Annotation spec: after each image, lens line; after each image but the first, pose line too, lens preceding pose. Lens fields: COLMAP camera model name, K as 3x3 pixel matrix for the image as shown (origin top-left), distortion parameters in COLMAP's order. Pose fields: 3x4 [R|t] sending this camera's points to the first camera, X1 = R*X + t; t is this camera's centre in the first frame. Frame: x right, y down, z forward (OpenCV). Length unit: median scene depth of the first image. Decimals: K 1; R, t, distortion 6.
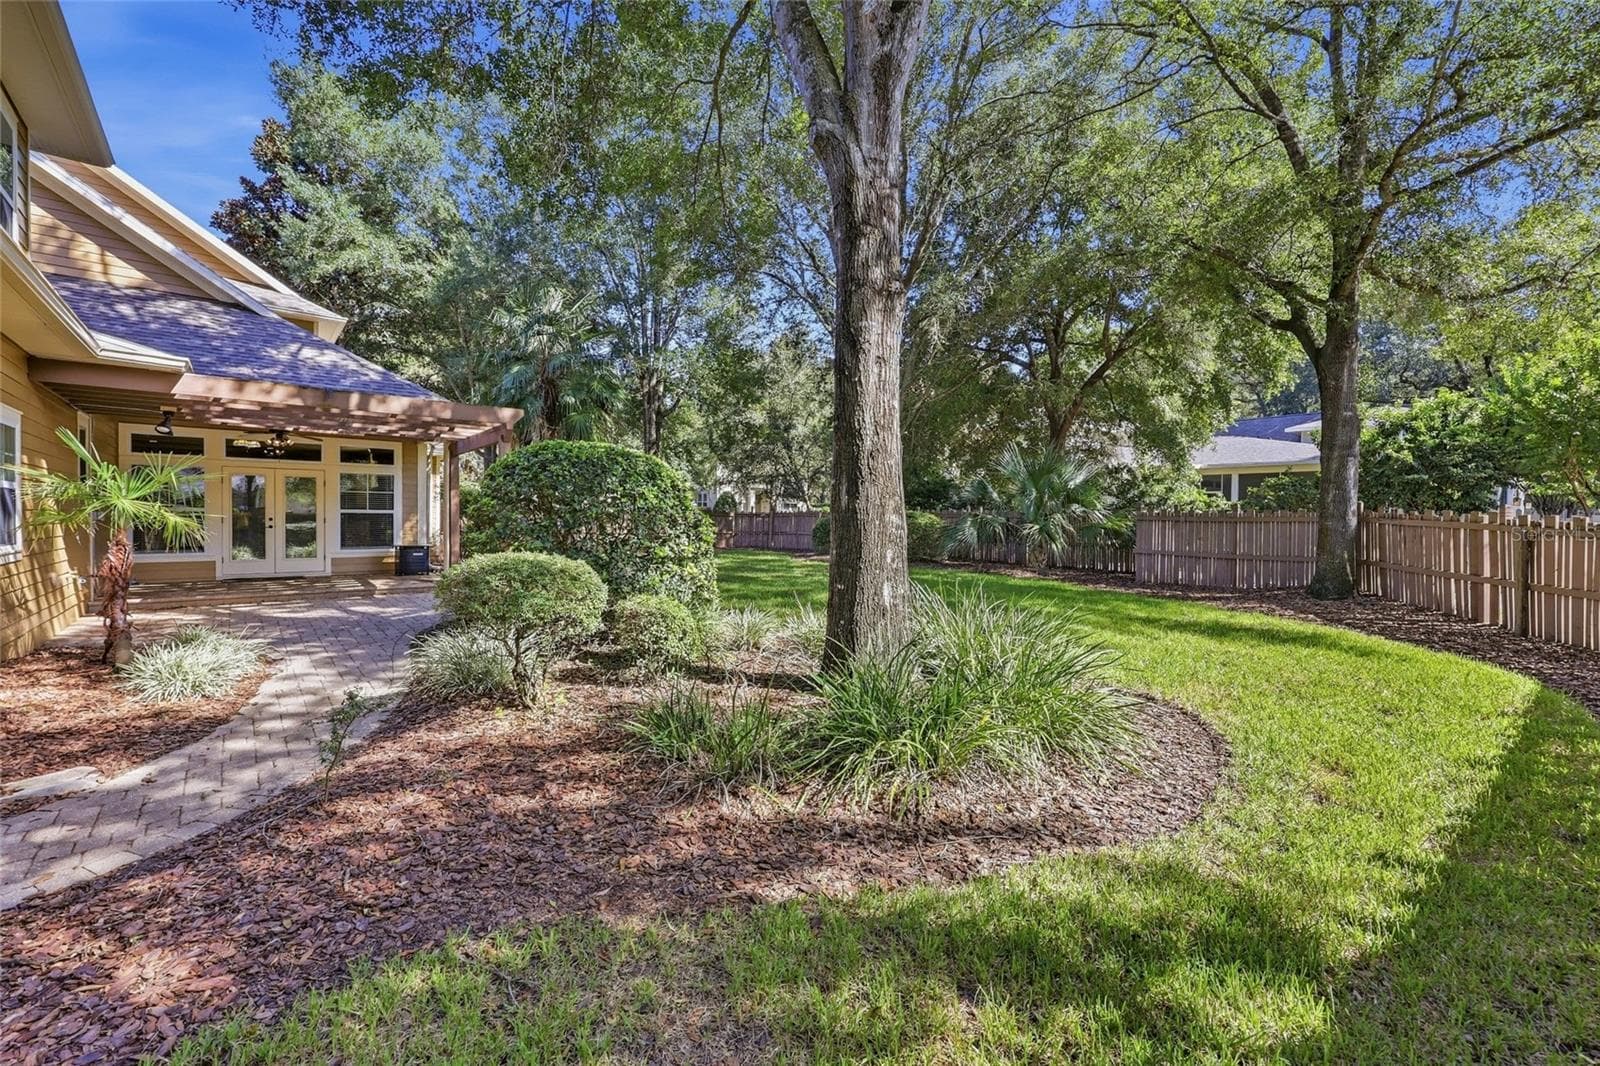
lens RADIAL K [[654.3, 0, 797.6], [0, 654.3, 525.1], [0, 0, 1]] dist [0.003894, -0.000567]
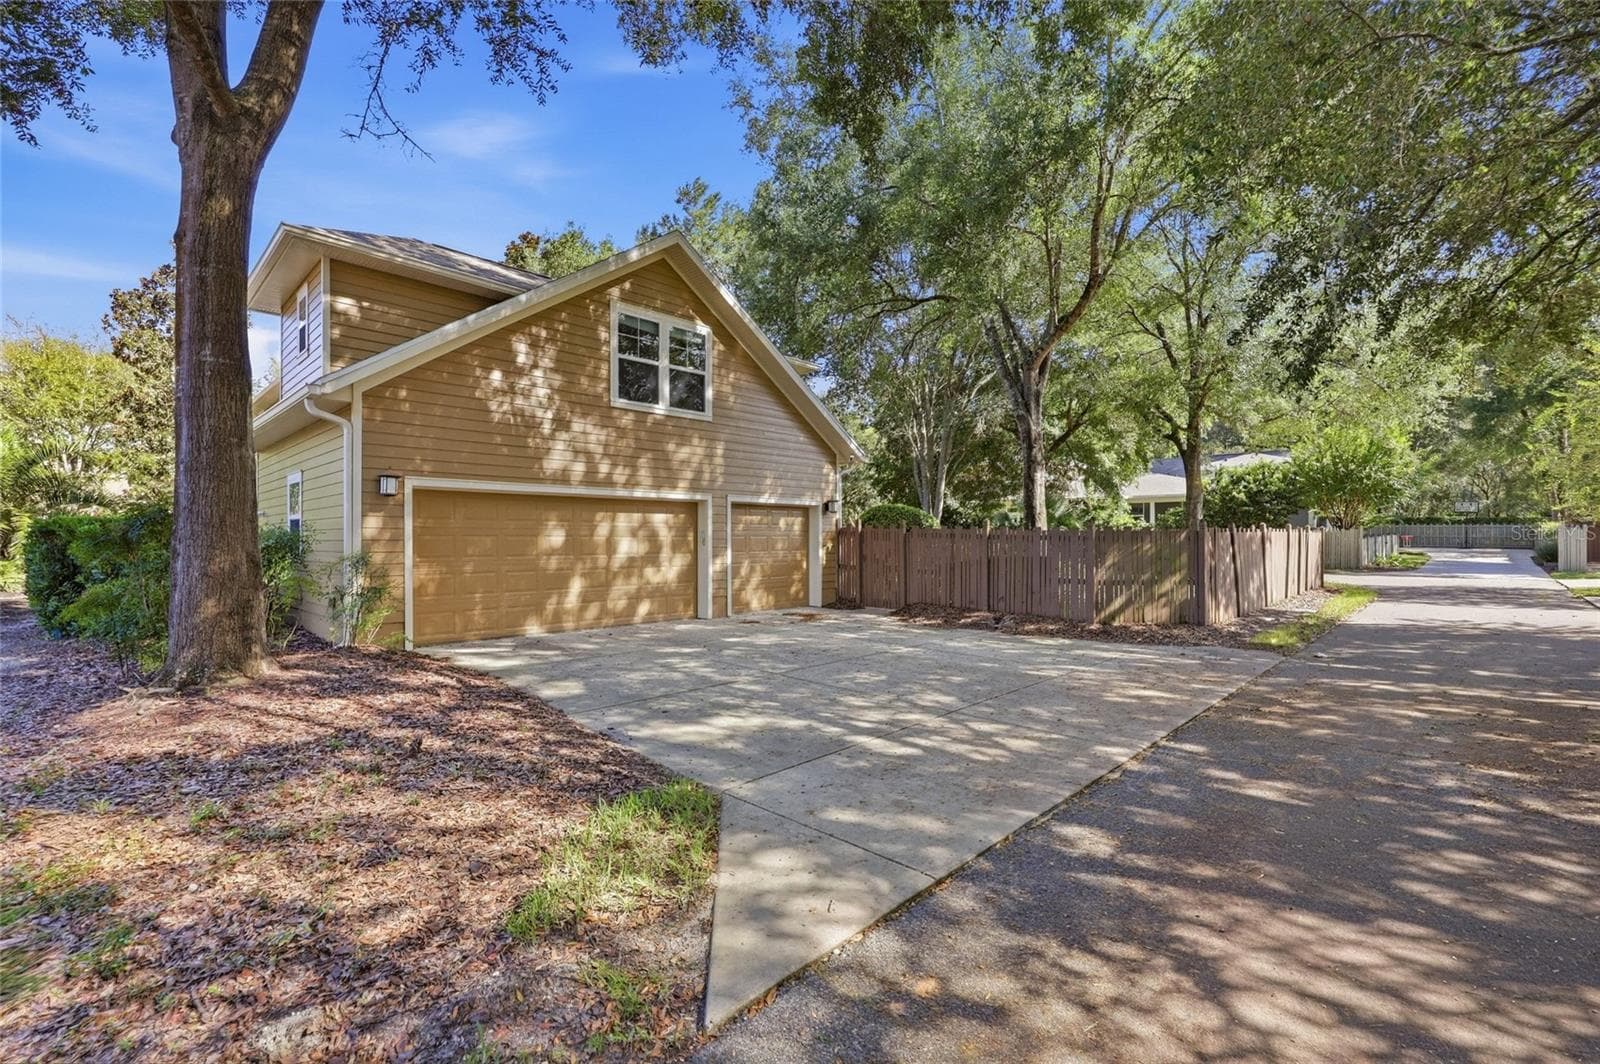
lens RADIAL K [[654.3, 0, 802.5], [0, 654.3, 536.3], [0, 0, 1]] dist [0.003894, -0.000567]
pose [[0.995786, -0.012528, 0.090846, -0.403317], [0.013998, 0.999781, -0.015560, 0.011597], [-0.090631, 0.016766, 0.995743, -0.638853]]
